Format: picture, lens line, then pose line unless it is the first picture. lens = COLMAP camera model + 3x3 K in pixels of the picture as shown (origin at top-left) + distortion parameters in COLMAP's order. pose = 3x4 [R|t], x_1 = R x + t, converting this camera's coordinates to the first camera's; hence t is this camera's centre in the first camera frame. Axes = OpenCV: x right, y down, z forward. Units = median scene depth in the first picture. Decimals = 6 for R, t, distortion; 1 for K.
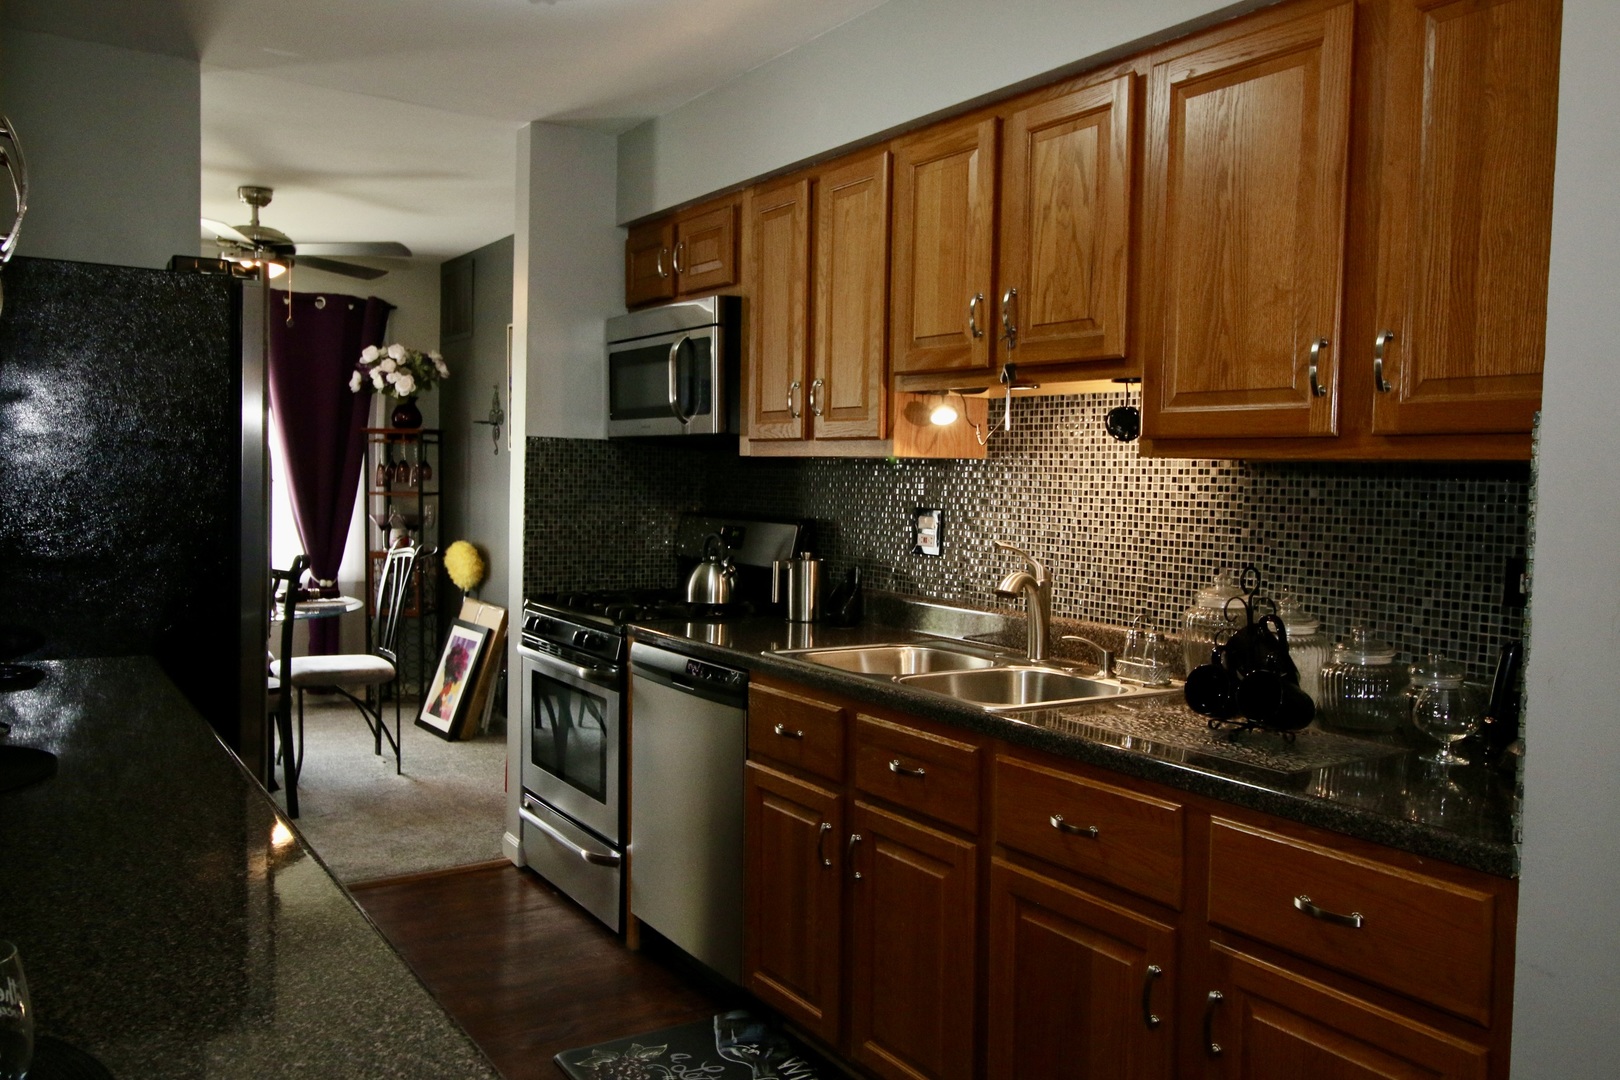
lens RADIAL K [[1320.4, 0, 810.0], [0, 1320.4, 540.0], [0, 0, 1]] dist [0.020430, 0.003575]
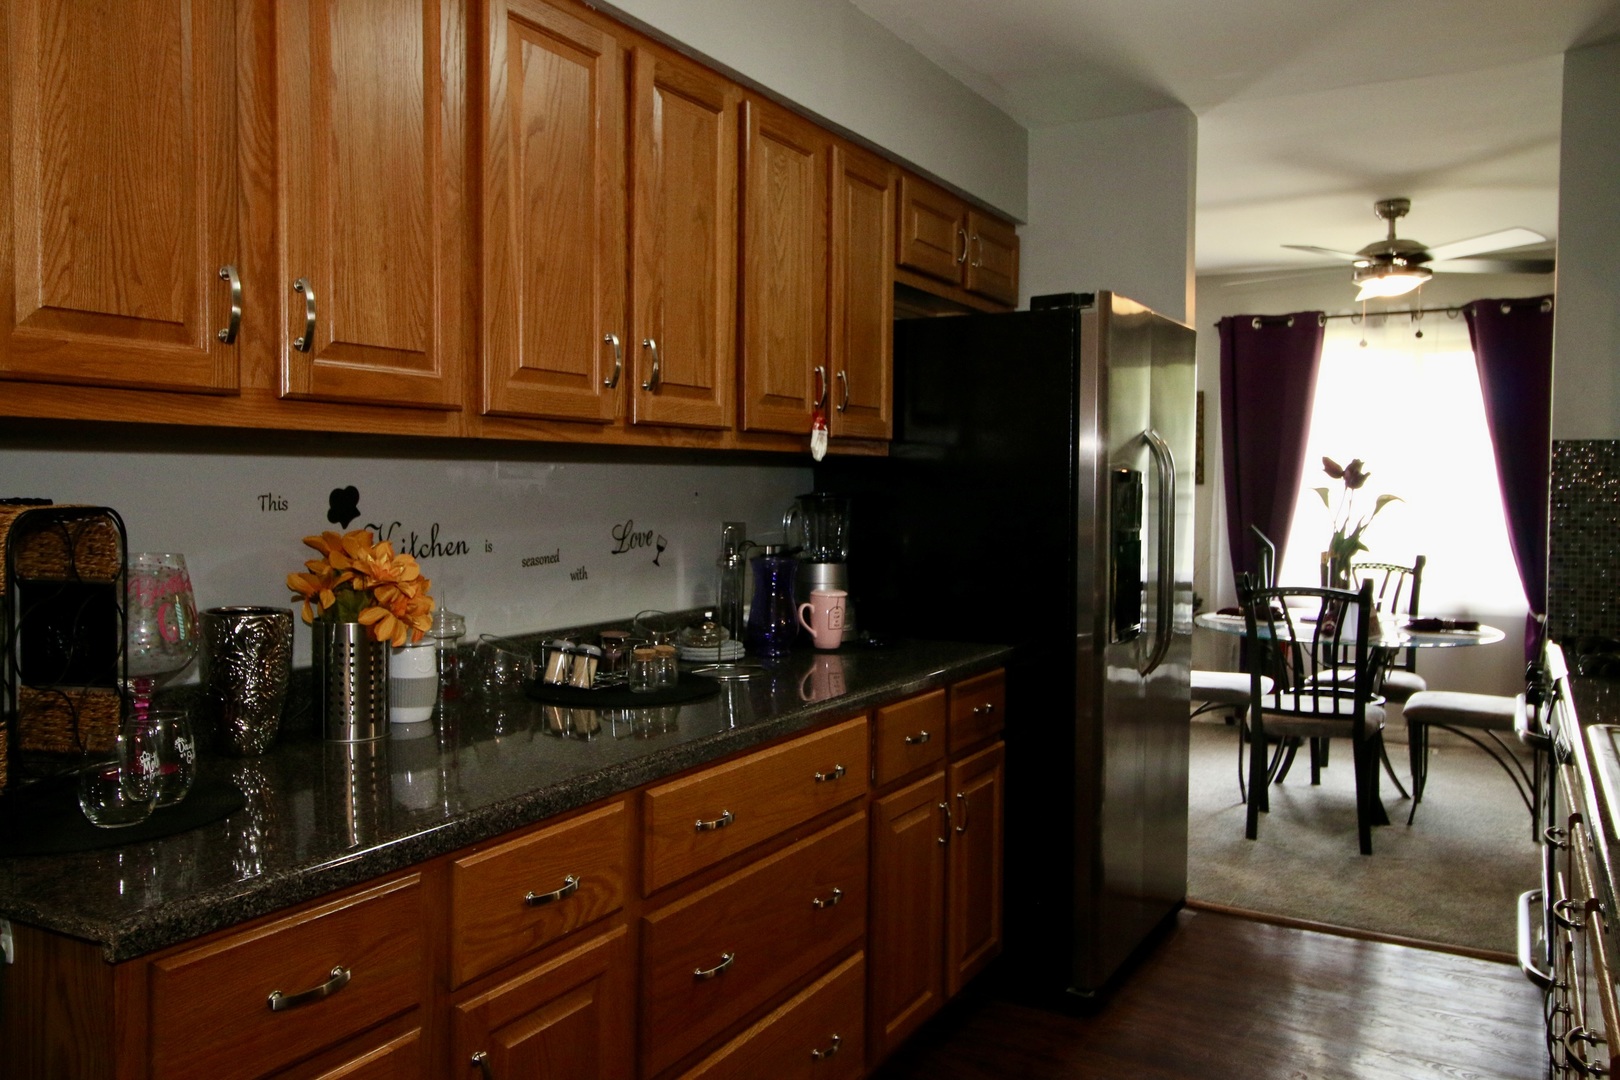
lens RADIAL K [[1320.4, 0, 810.0], [0, 1320.4, 540.0], [0, 0, 1]] dist [0.020430, 0.003575]
pose [[0.496885, 0.026269, -0.867419, 0.238743], [-0.047185, 0.998881, 0.003222, -0.000374], [0.866533, 0.039328, 0.497569, 0.170324]]
